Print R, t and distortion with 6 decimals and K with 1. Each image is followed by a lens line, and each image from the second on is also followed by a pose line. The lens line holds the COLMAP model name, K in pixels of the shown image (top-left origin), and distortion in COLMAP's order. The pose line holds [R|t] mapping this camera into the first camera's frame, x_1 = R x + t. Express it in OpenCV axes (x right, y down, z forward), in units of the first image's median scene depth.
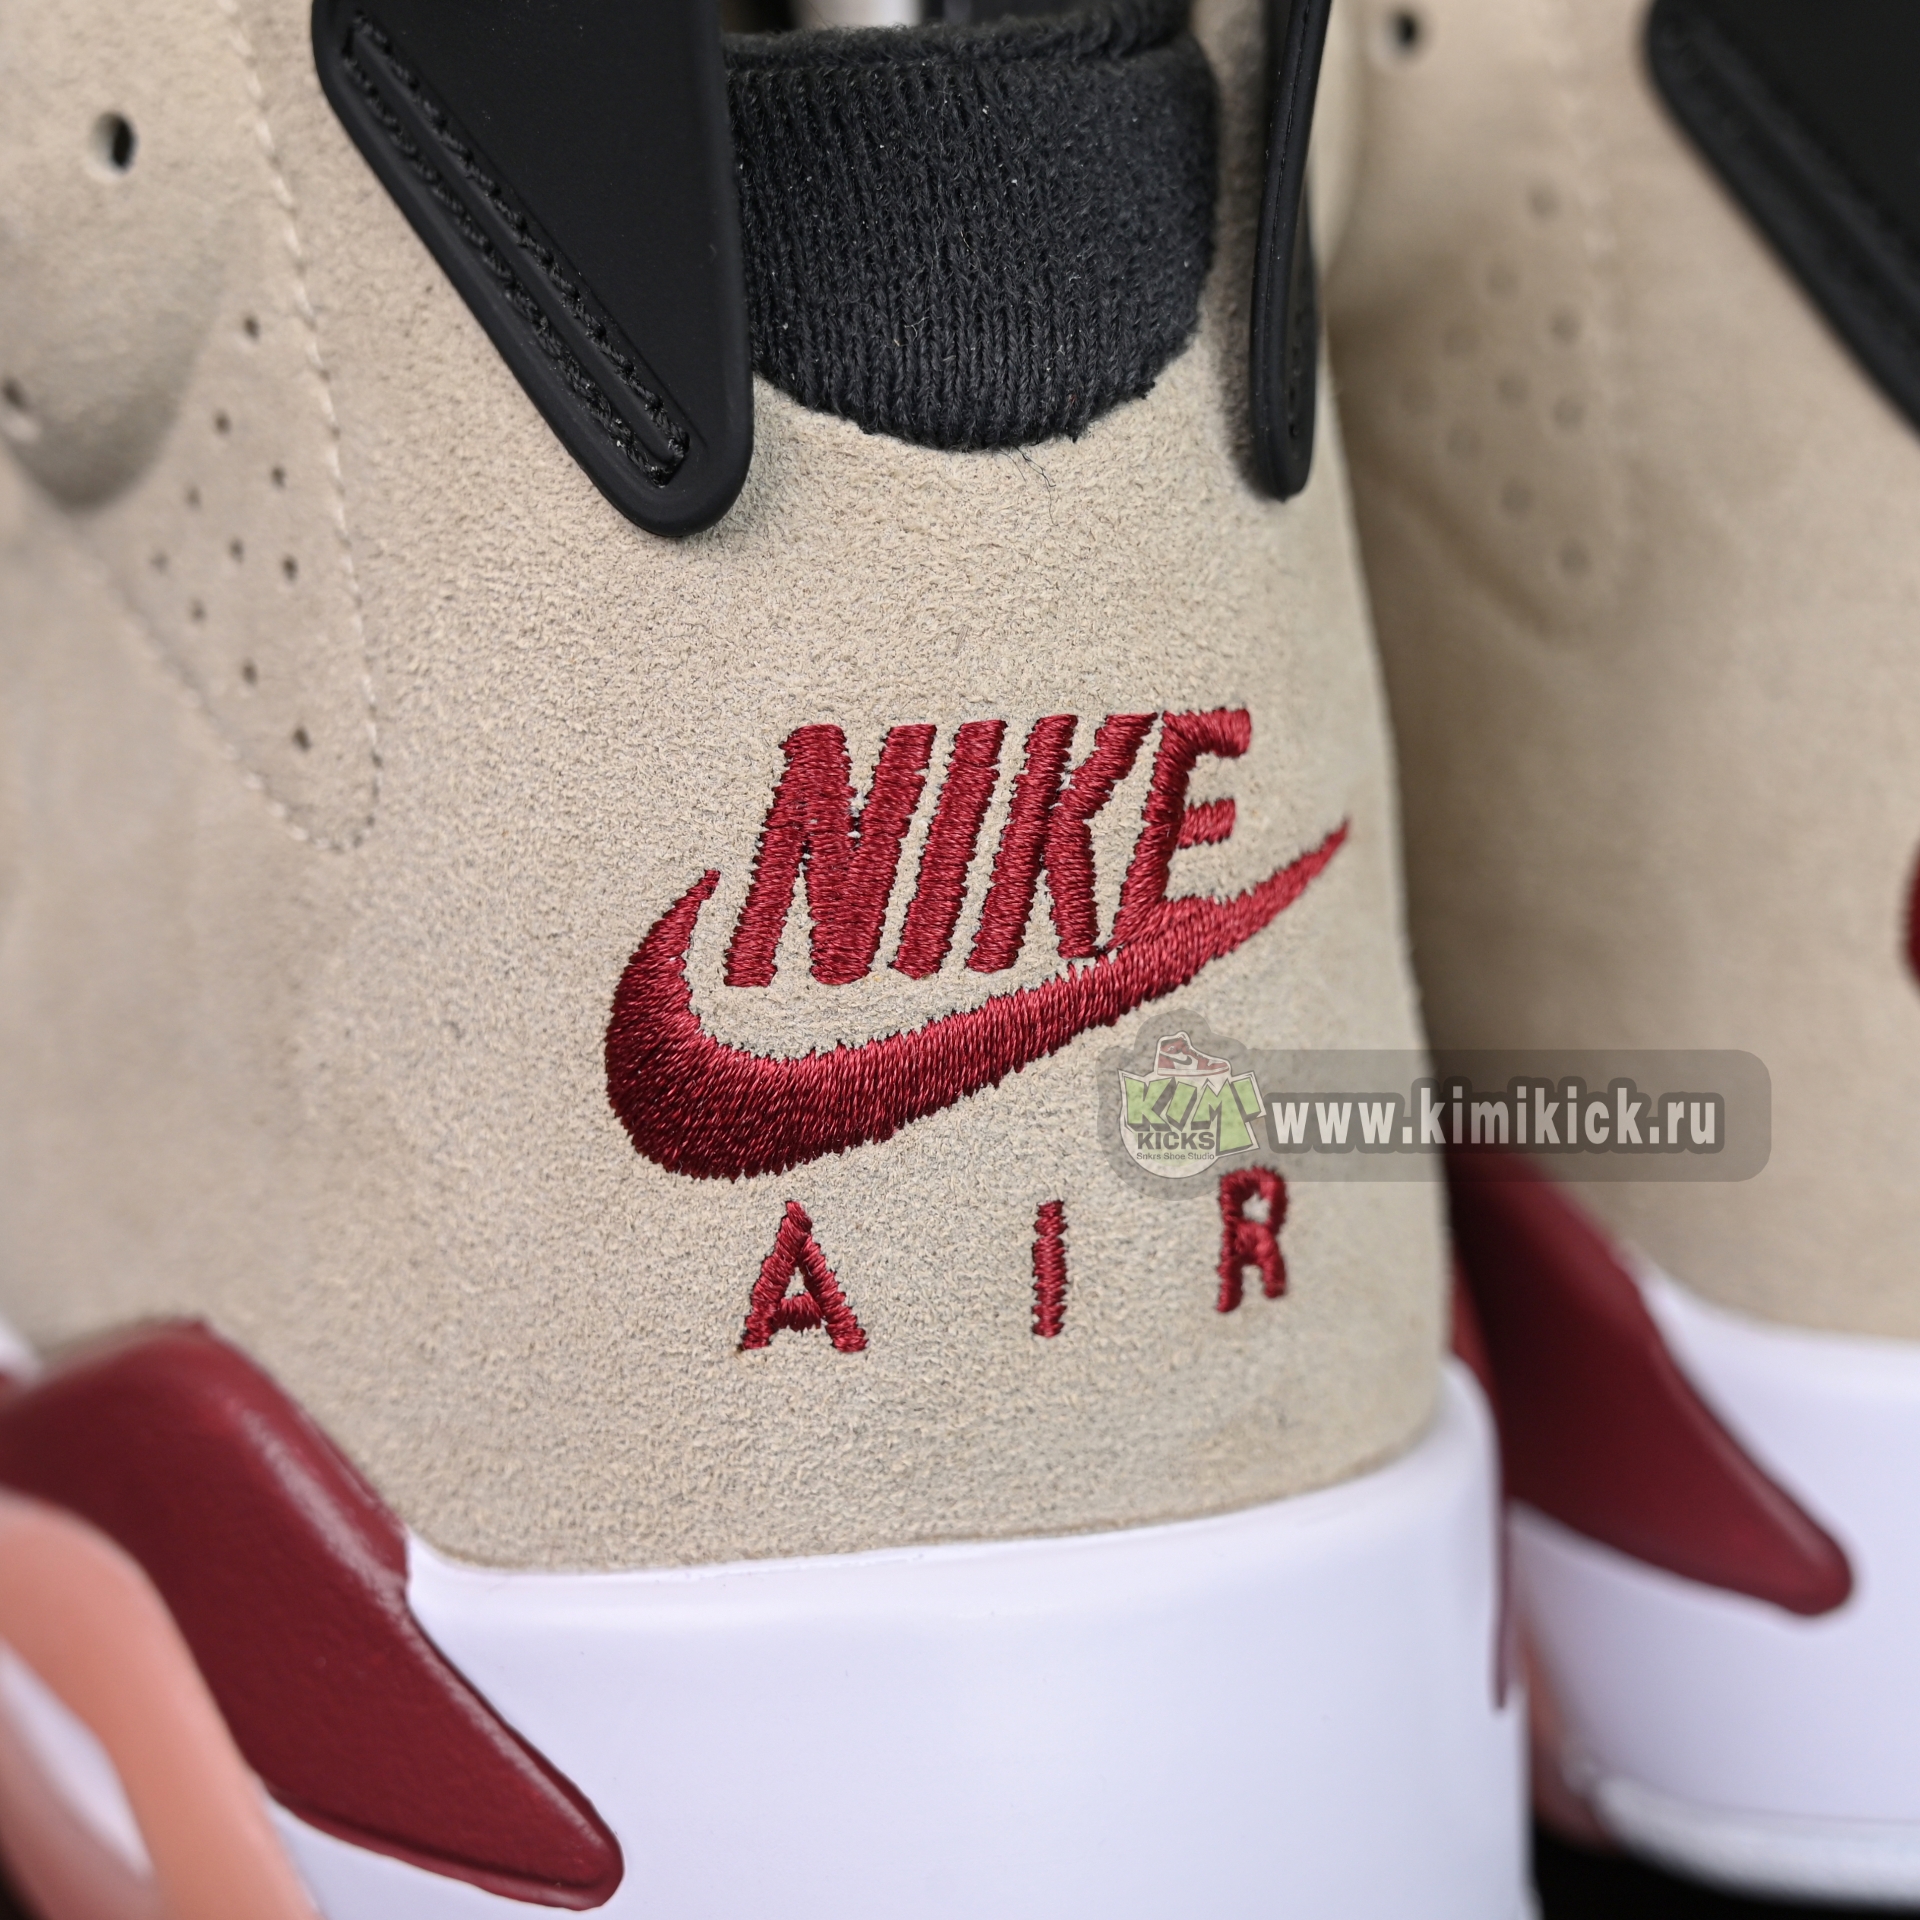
lens RADIAL K [[4225.5, 0, 960.0], [0, 4225.5, 959.3], [0, 0, 1]] dist [0.049114, 0.000000]
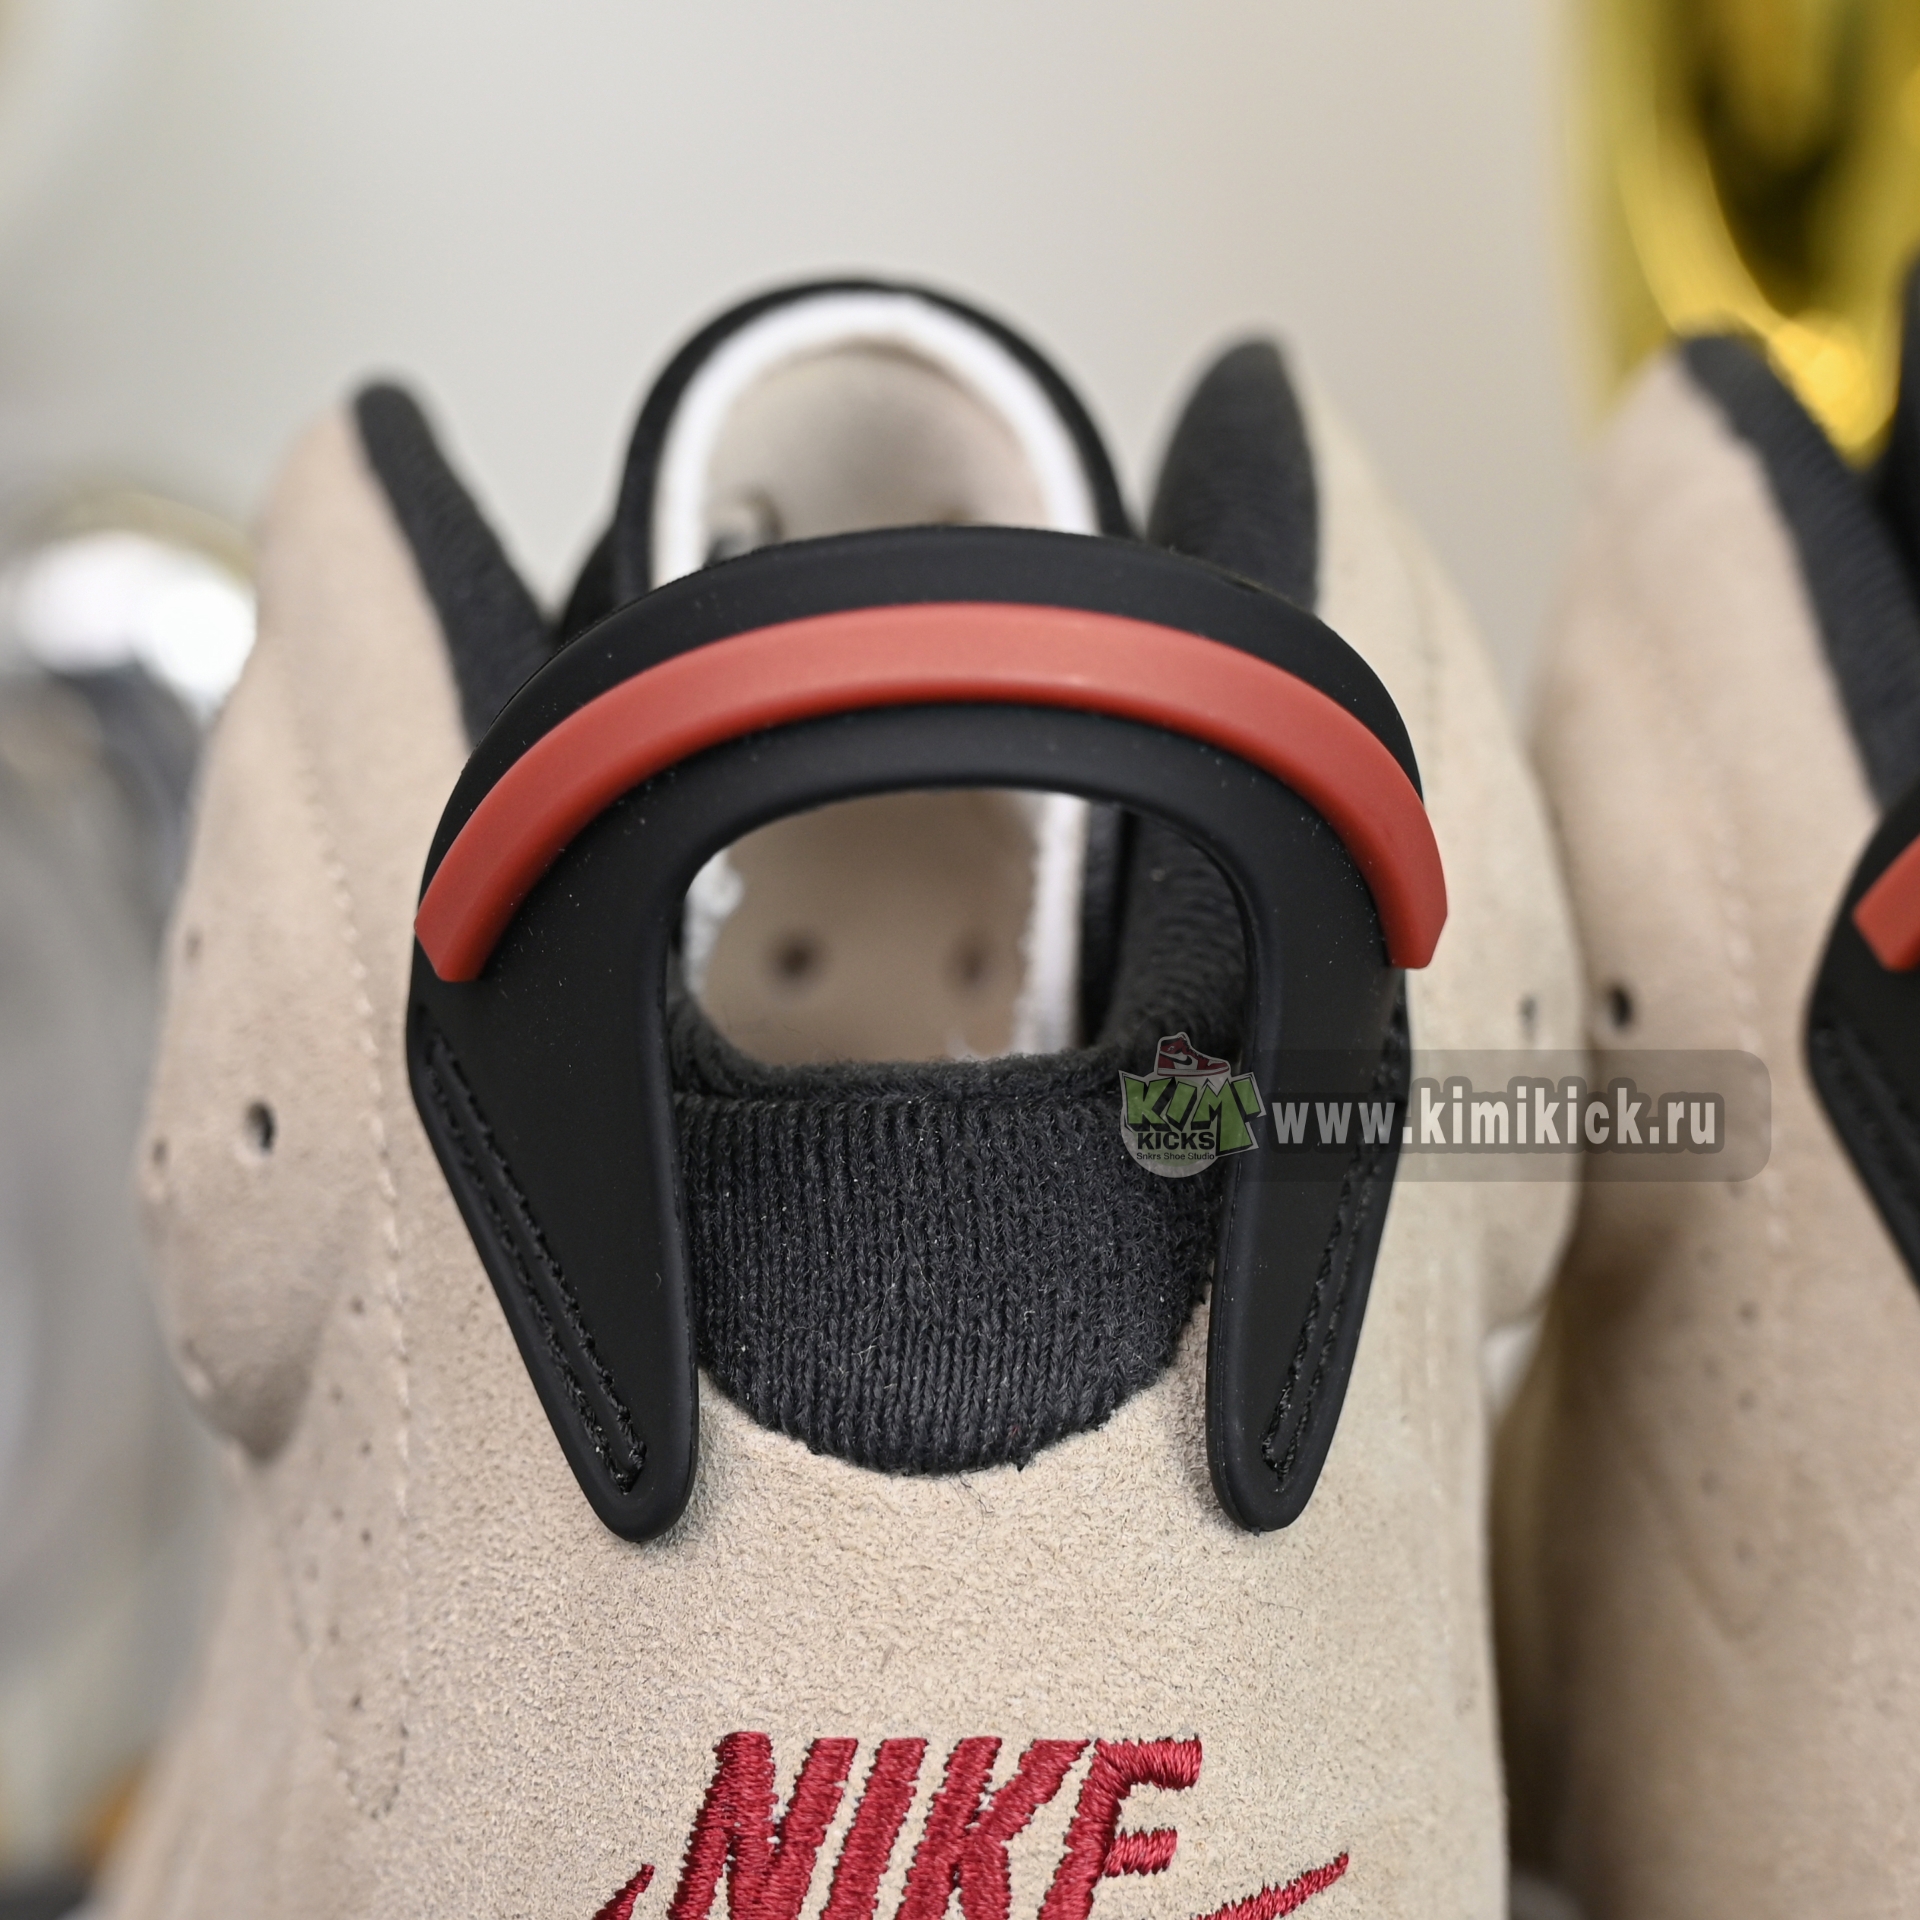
lens RADIAL K [[5888.0, 0, 959.9], [0, 5888.0, 960.1], [0, 0, 1]] dist [-0.024644, 0.000000]
pose [[0.954527, 0.027747, -0.296830, 0.431414], [-0.073598, 0.986774, -0.144430, -0.036769], [0.288897, 0.159708, 0.943945, -0.371471]]
